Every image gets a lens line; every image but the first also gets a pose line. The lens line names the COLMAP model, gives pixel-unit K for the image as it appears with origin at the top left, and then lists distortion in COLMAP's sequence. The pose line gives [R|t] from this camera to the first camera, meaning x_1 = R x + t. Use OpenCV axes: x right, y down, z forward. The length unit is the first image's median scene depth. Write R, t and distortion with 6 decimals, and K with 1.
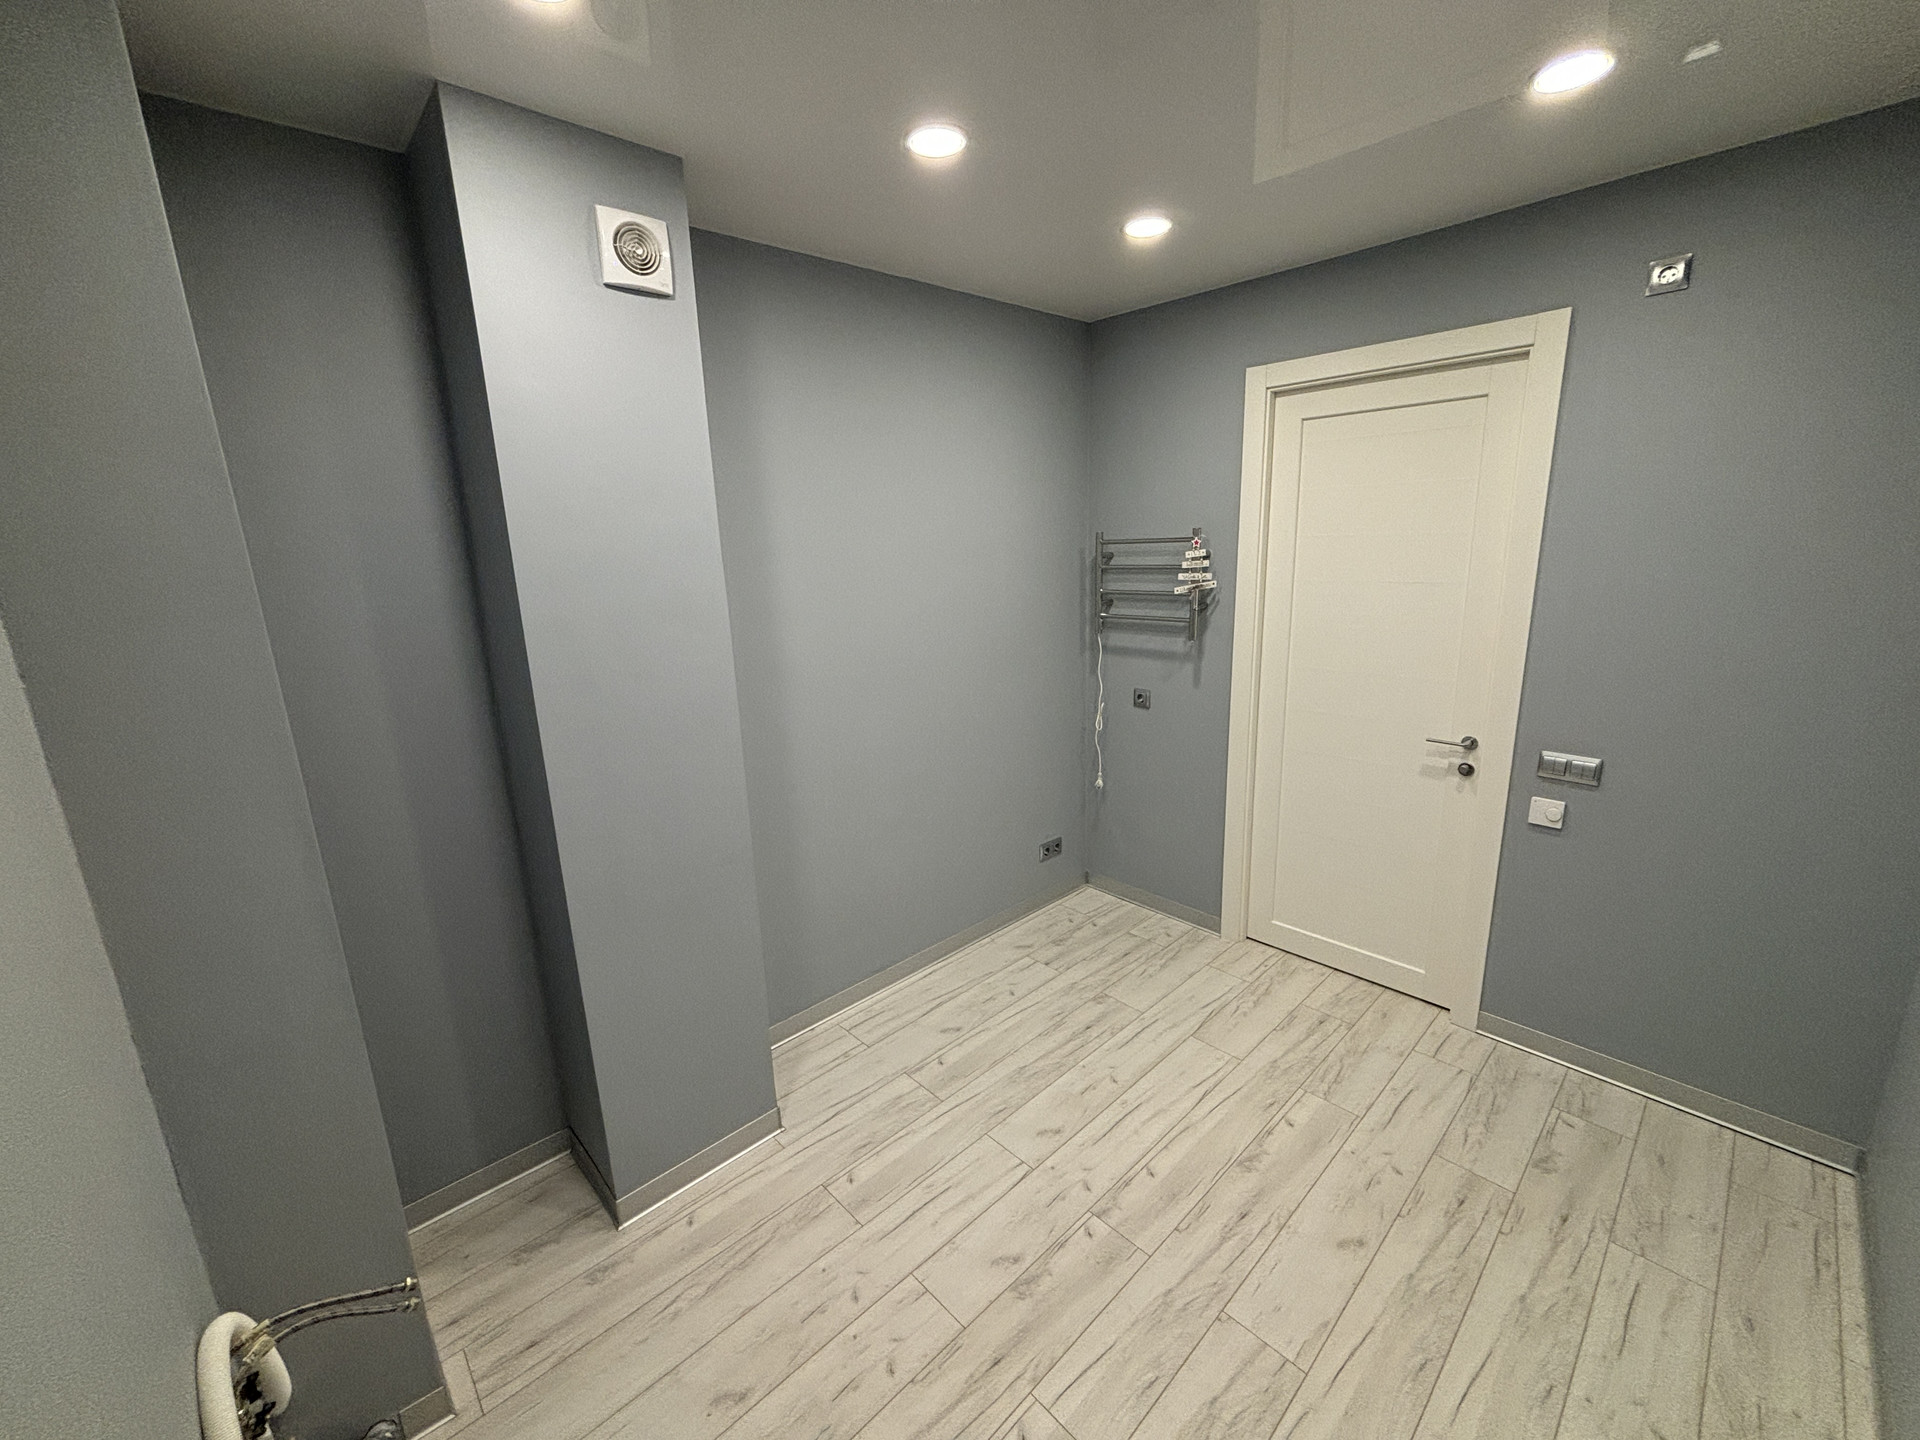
lens RADIAL K [[780.8, 0, 955.3], [0, 780.8, 723.5], [0, 0, 1]] dist [0.001192, 0.001660]
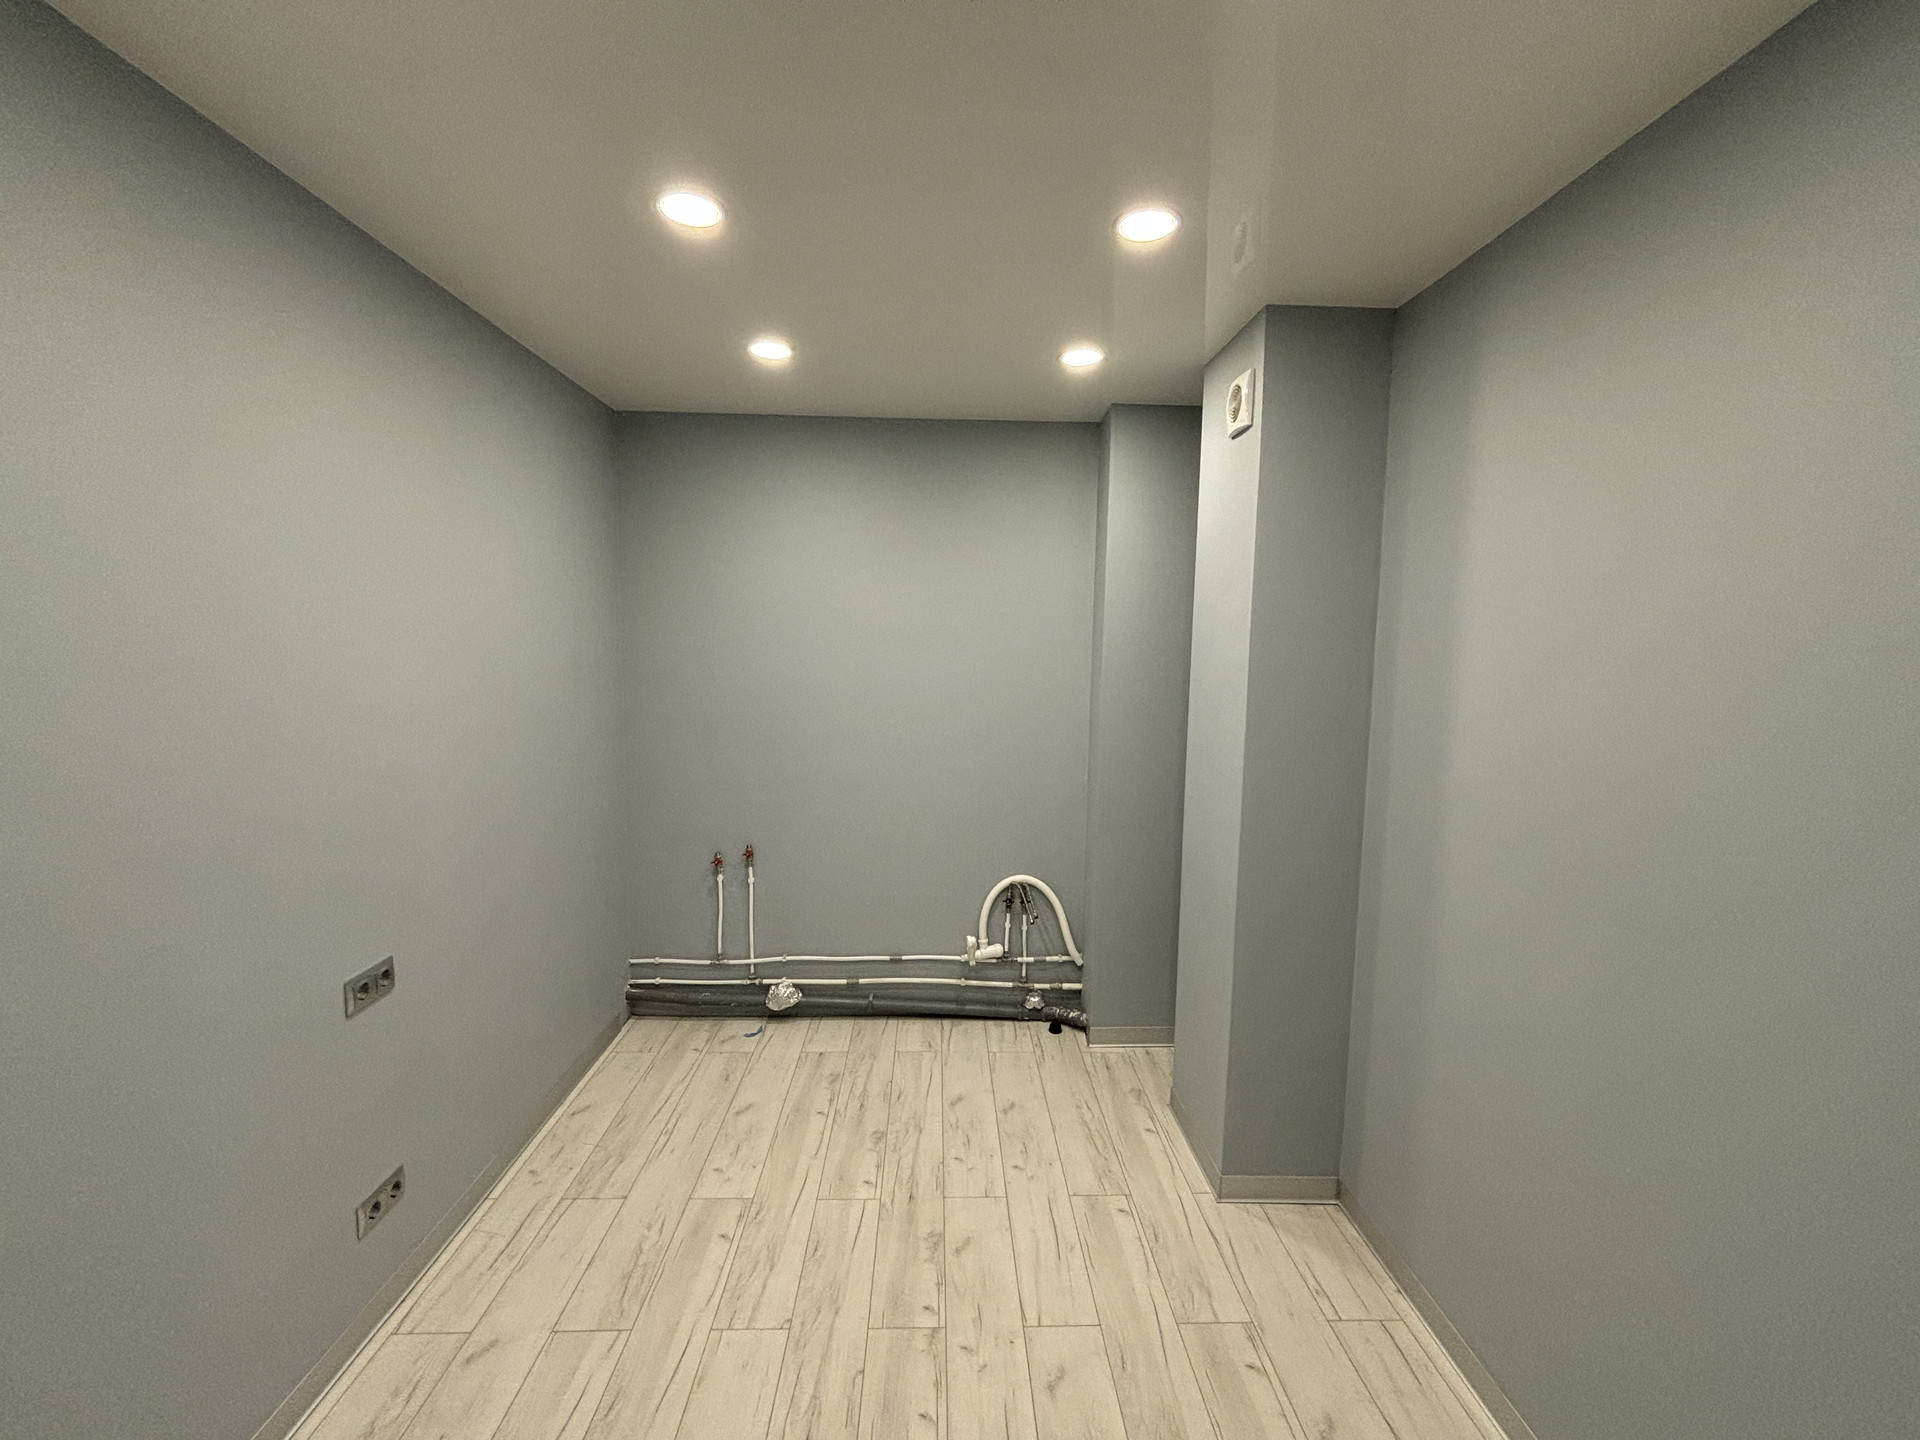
lens RADIAL K [[780.8, 0, 954.0], [0, 780.8, 718.4], [0, 0, 1]] dist [0.001192, 0.001660]
pose [[-0.666320, 0.096165, -0.739439, 0.801542], [-0.168765, 0.946468, 0.275166, -0.329100], [0.726317, 0.308140, -0.614422, 1.388896]]
